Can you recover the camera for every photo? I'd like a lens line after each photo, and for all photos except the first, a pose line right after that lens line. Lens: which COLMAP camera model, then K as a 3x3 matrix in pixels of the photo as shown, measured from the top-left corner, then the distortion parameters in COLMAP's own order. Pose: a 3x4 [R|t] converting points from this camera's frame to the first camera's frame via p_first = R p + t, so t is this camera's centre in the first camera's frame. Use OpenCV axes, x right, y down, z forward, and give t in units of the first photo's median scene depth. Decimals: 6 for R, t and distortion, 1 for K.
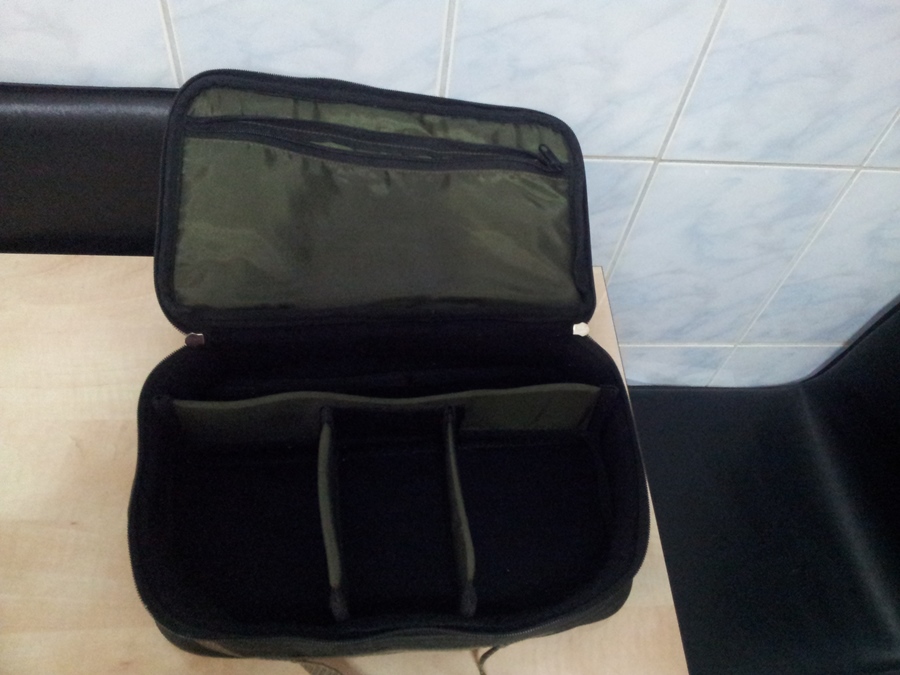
lens RADIAL K [[772.4, 0, 444.7], [0, 772.4, 330.1], [0, 0, 1]] dist [-0.044930, 0.015028]
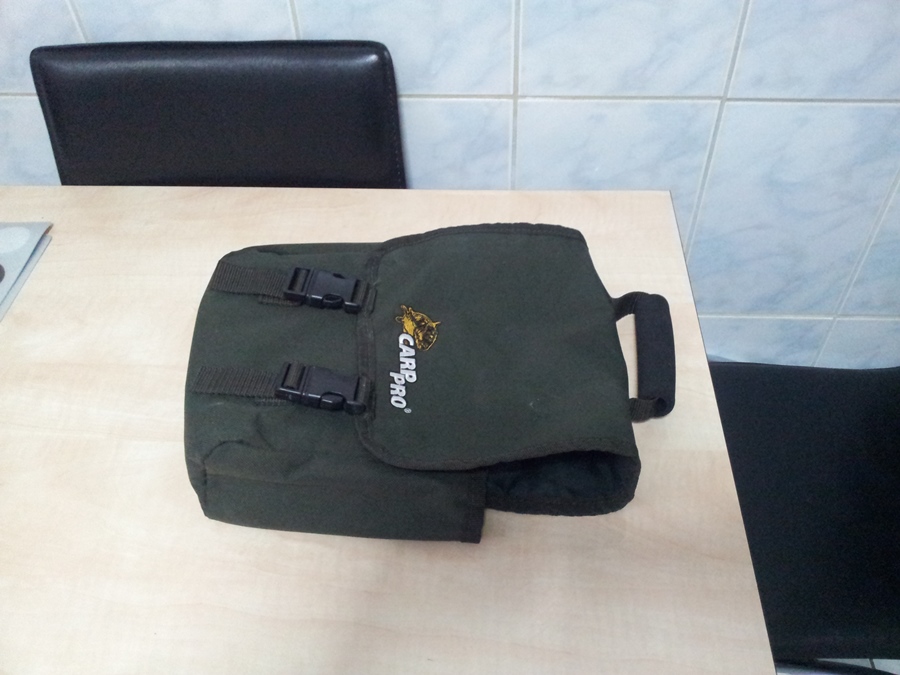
lens RADIAL K [[772.4, 0, 454.7], [0, 772.4, 342.7], [0, 0, 1]] dist [-0.044930, 0.015028]
pose [[0.985707, -0.007320, -0.168307, 0.082894], [-0.013906, 0.992111, -0.124592, 0.253820], [0.167892, 0.125152, 0.977829, -0.068735]]
